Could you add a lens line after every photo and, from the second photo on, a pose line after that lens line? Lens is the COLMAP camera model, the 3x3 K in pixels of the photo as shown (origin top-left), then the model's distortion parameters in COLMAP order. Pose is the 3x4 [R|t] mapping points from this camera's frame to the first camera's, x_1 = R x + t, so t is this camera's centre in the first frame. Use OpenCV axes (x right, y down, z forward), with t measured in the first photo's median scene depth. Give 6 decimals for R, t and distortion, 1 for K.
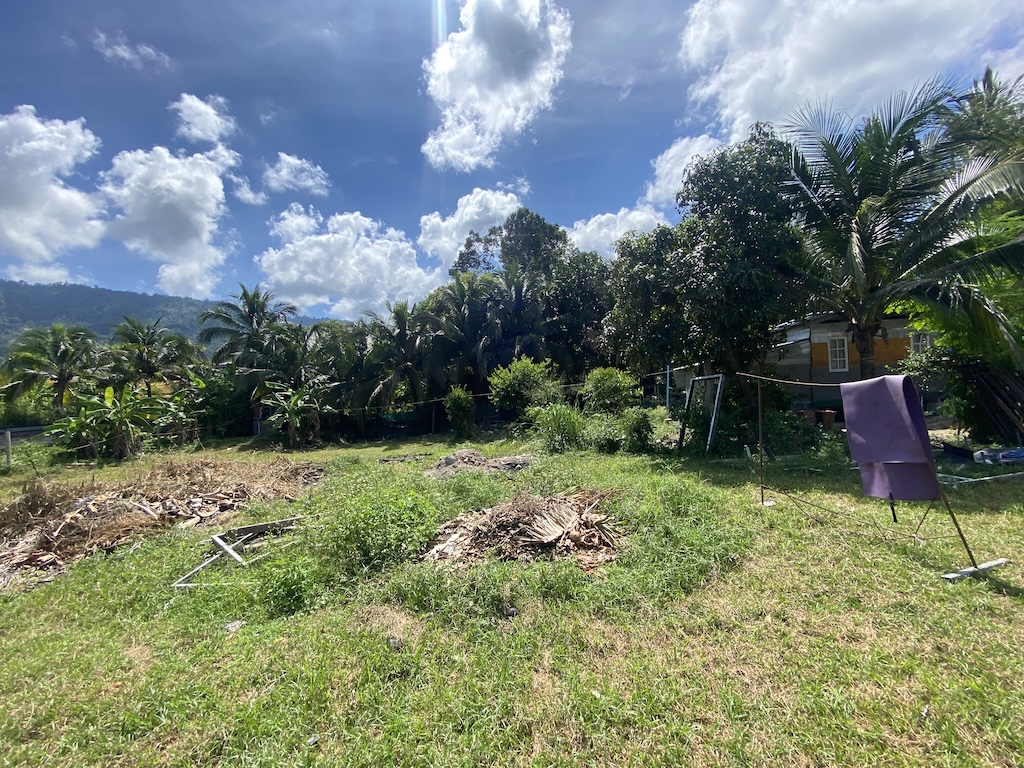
lens RADIAL K [[412.2, 0, 519.6], [0, 412.2, 383.8], [0, 0, 1]] dist [0.000361, -0.014016]
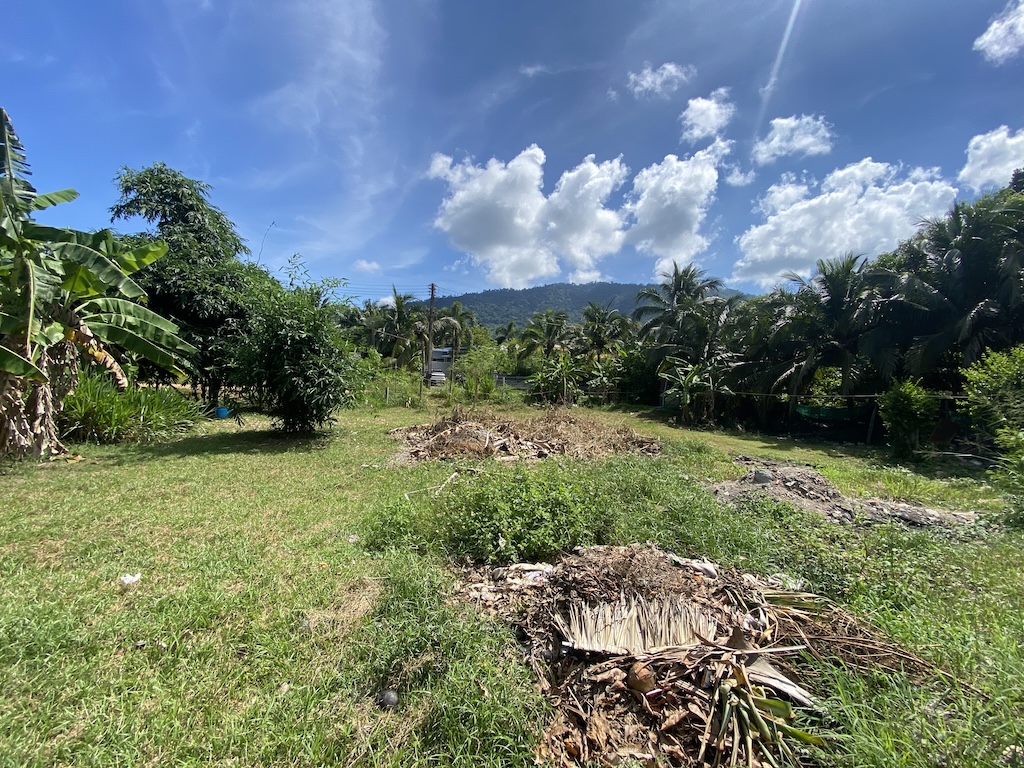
lens RADIAL K [[413.0, 0, 506.4], [0, 413.0, 386.0], [0, 0, 1]] dist [0.014965, -0.021404]
pose [[0.493498, 0.115220, -0.862081, 0.074214], [-0.070176, 0.993230, 0.092576, 0.001006], [0.866911, 0.014812, 0.498243, 0.107935]]
